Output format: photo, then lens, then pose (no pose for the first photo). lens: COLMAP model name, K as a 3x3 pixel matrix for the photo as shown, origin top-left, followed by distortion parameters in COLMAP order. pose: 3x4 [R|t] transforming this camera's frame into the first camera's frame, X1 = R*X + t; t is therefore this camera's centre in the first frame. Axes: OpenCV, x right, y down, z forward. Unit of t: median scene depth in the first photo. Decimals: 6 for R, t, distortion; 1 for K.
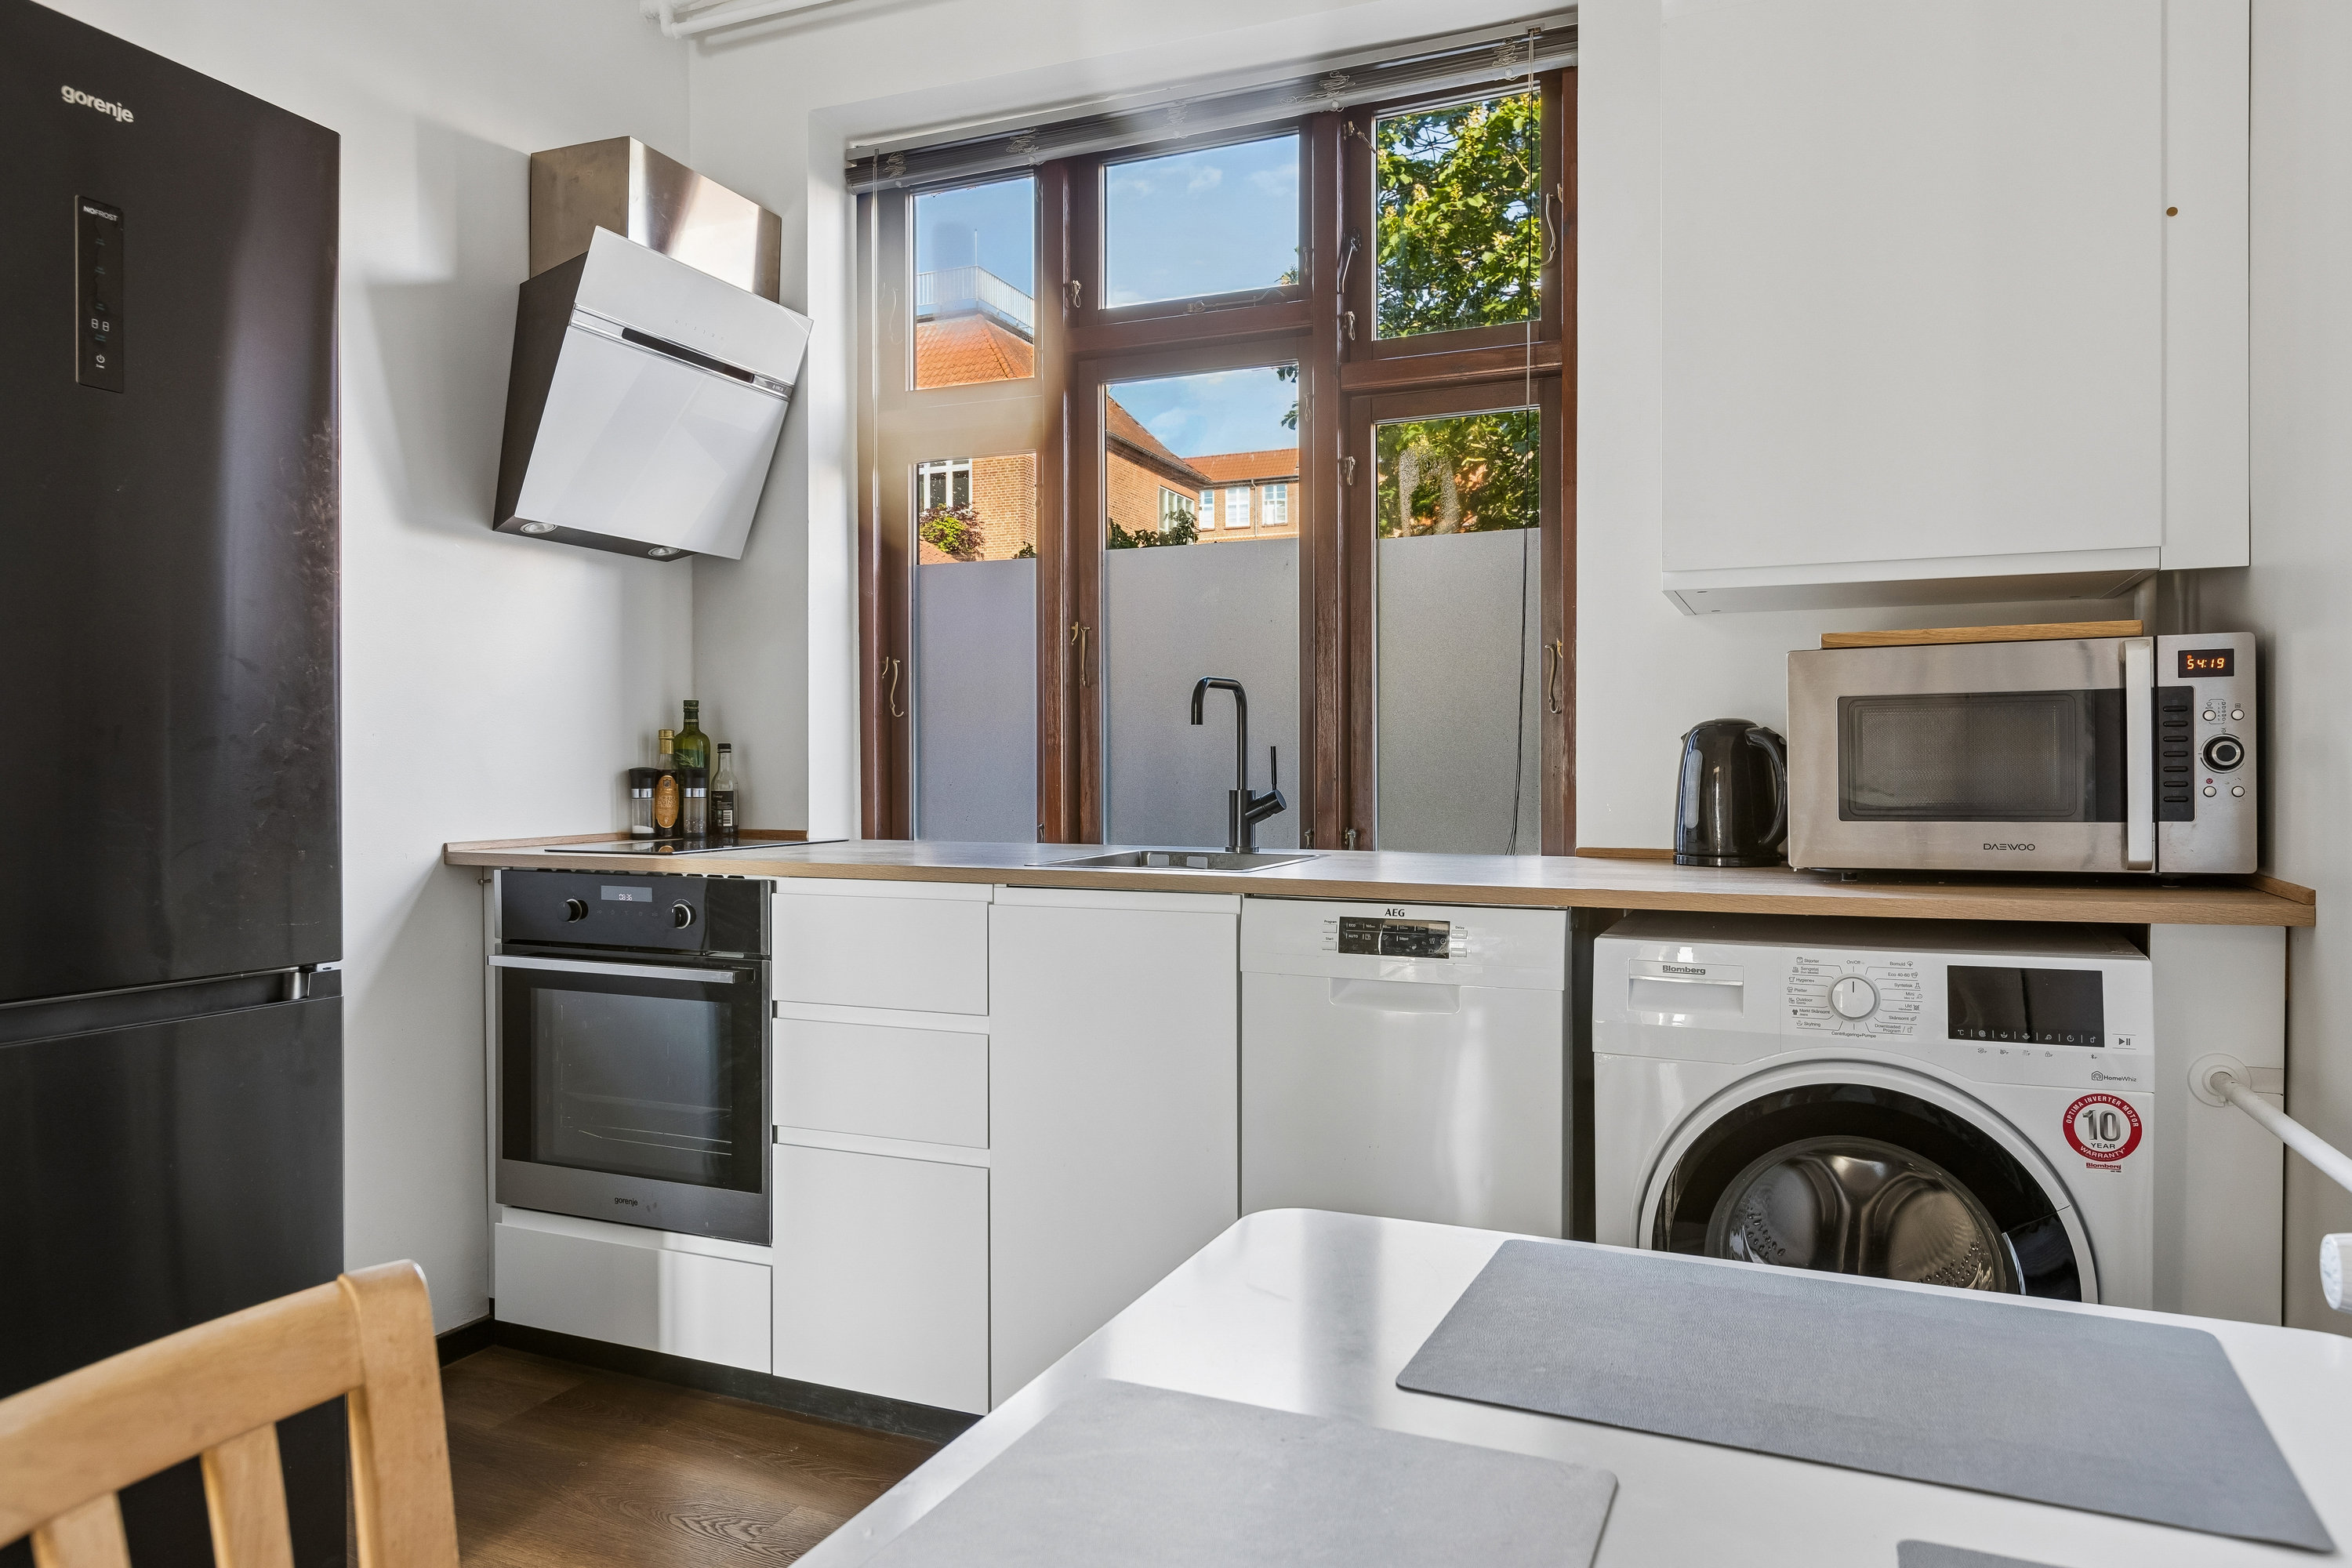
lens RADIAL K [[1550.2, 0, 1163.6], [0, 1550.2, 778.8], [0, 0, 1]] dist [0.003138, -0.005908]
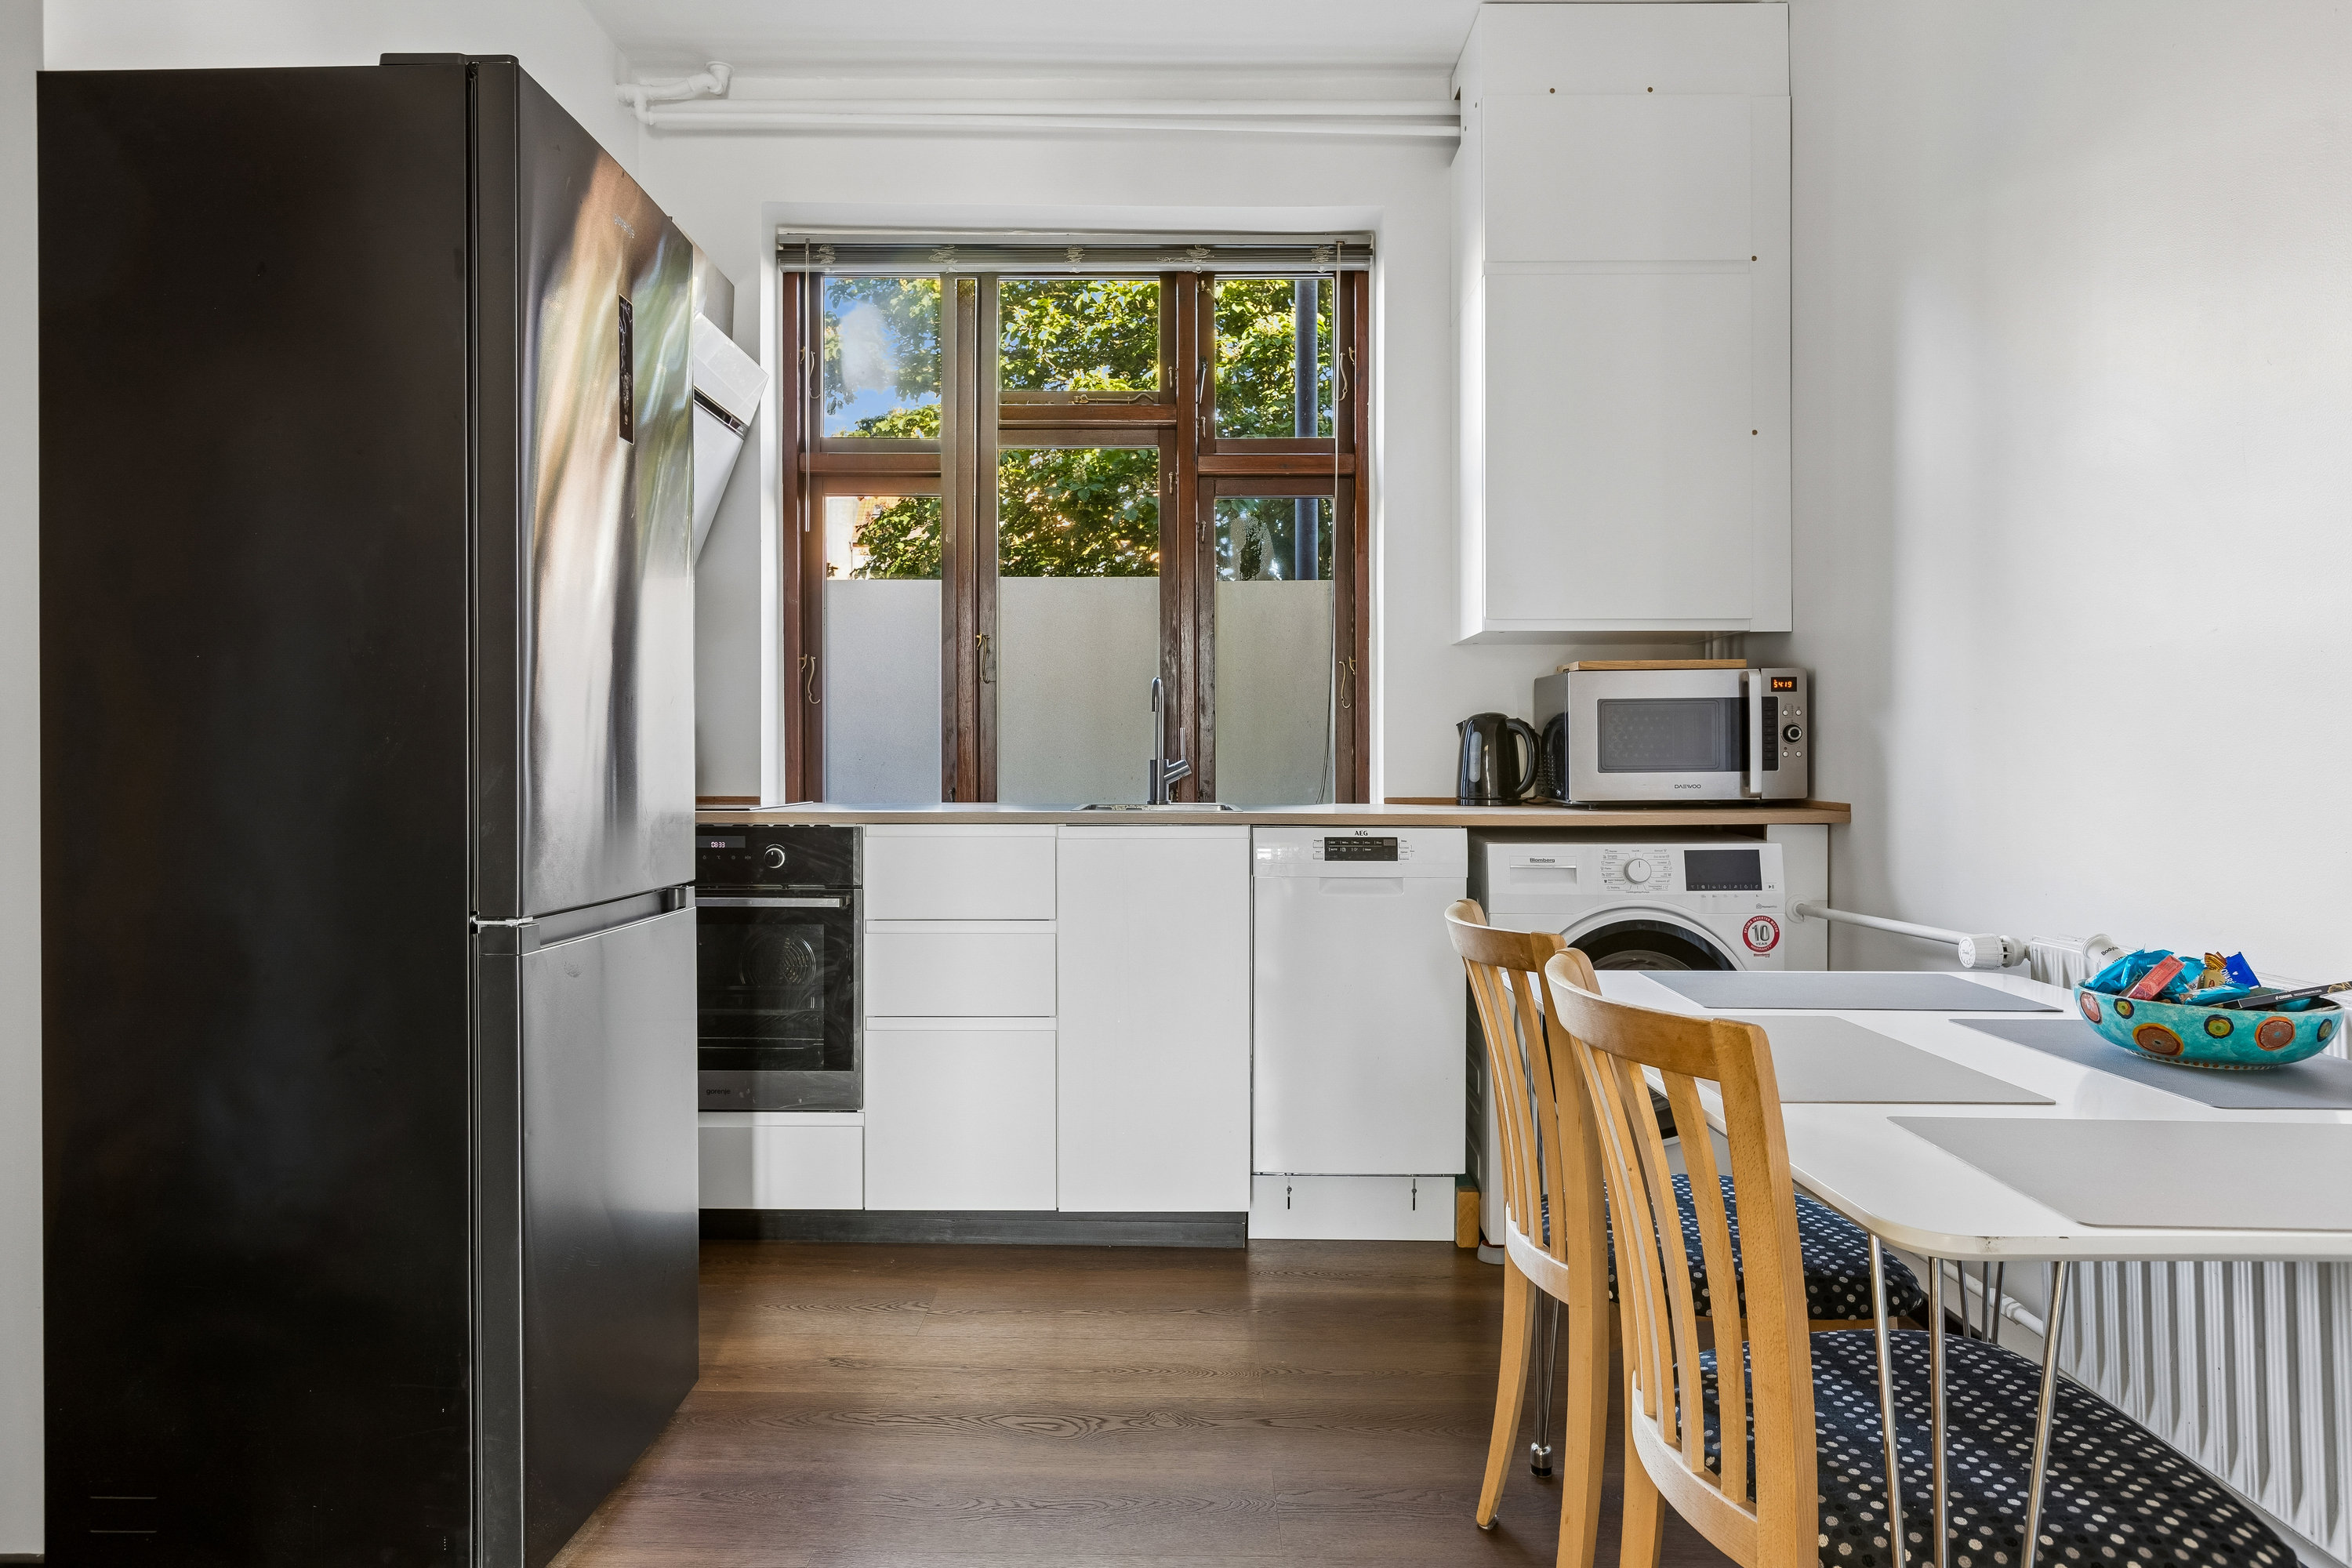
lens RADIAL K [[1413.3, 0, 1187.4], [0, 1413.3, 779.2], [0, 0, 1]] dist [-0.020476, 0.002165]
pose [[0.917000, -0.003120, 0.398875, -0.563253], [0.002148, 0.999994, 0.002884, 0.027870], [-0.398881, -0.001788, 0.917001, -0.217531]]
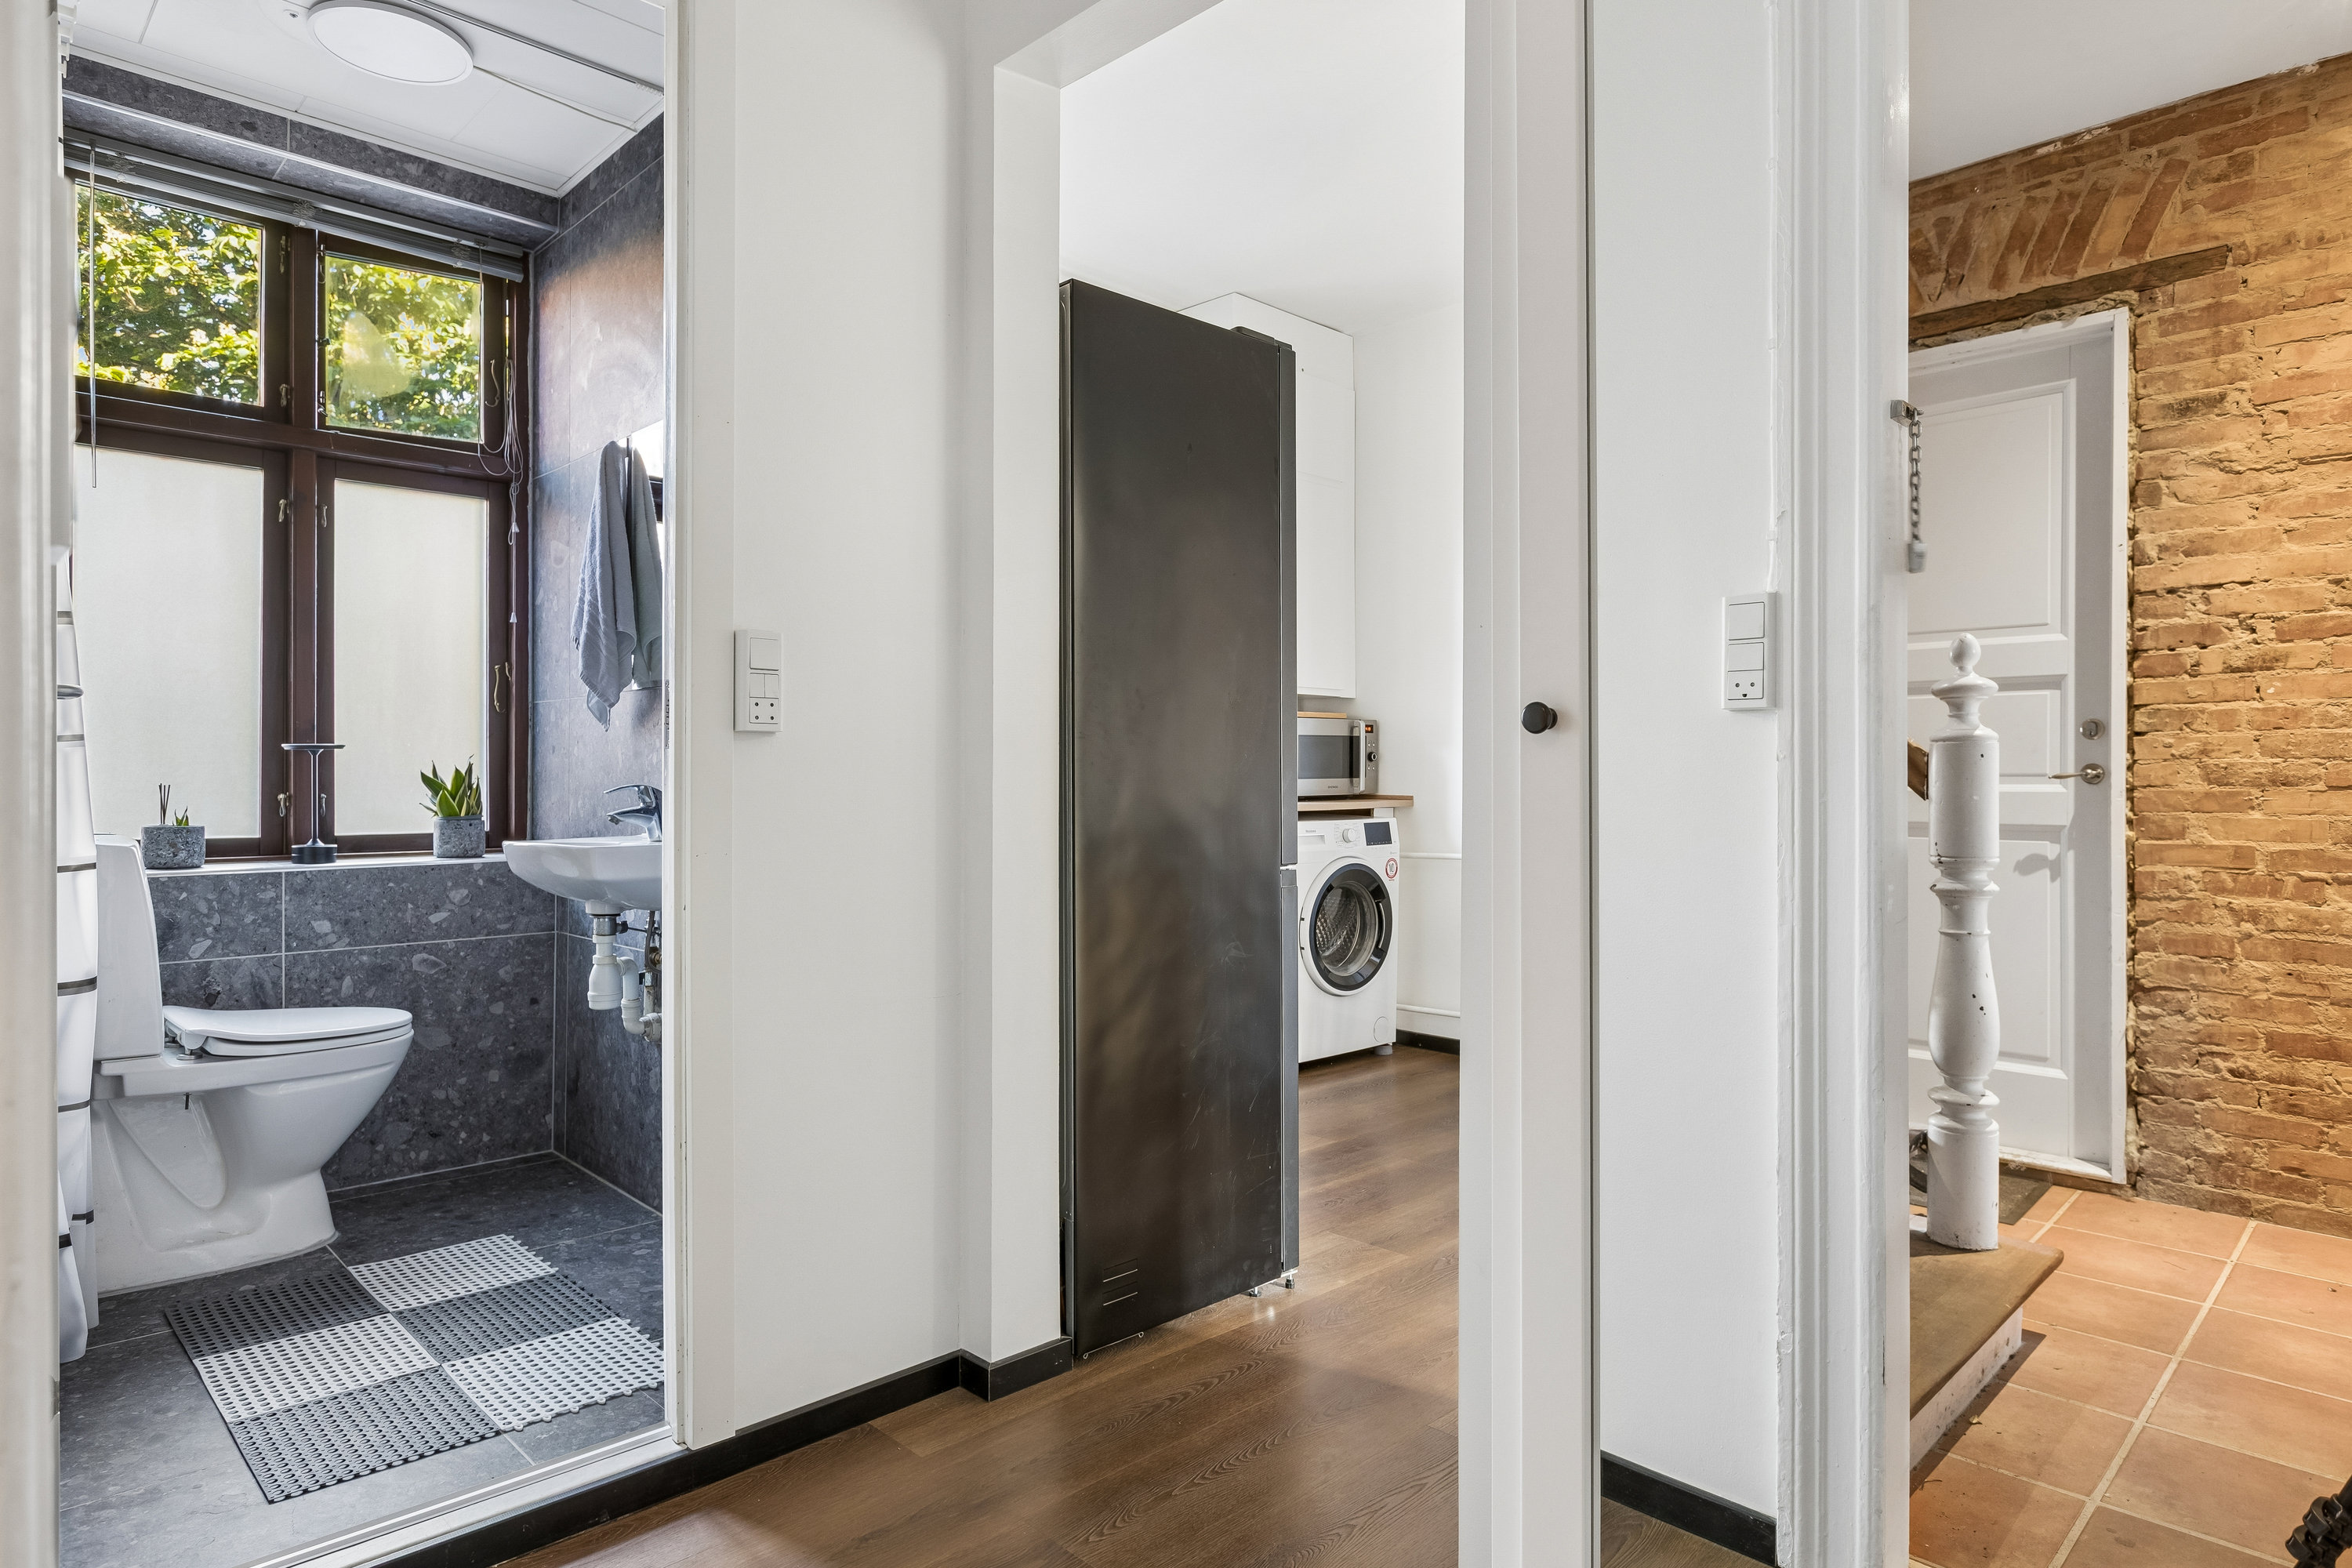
lens RADIAL K [[1314.3, 0, 1166.0], [0, 1314.3, 779.6], [0, 0, 1]] dist [-0.001581, 0.000054]
pose [[0.370376, 0.000074, 0.928882, -1.796938], [0.000333, 1.000000, -0.000212, 0.027886], [-0.928882, 0.000388, 0.370375, 0.327185]]
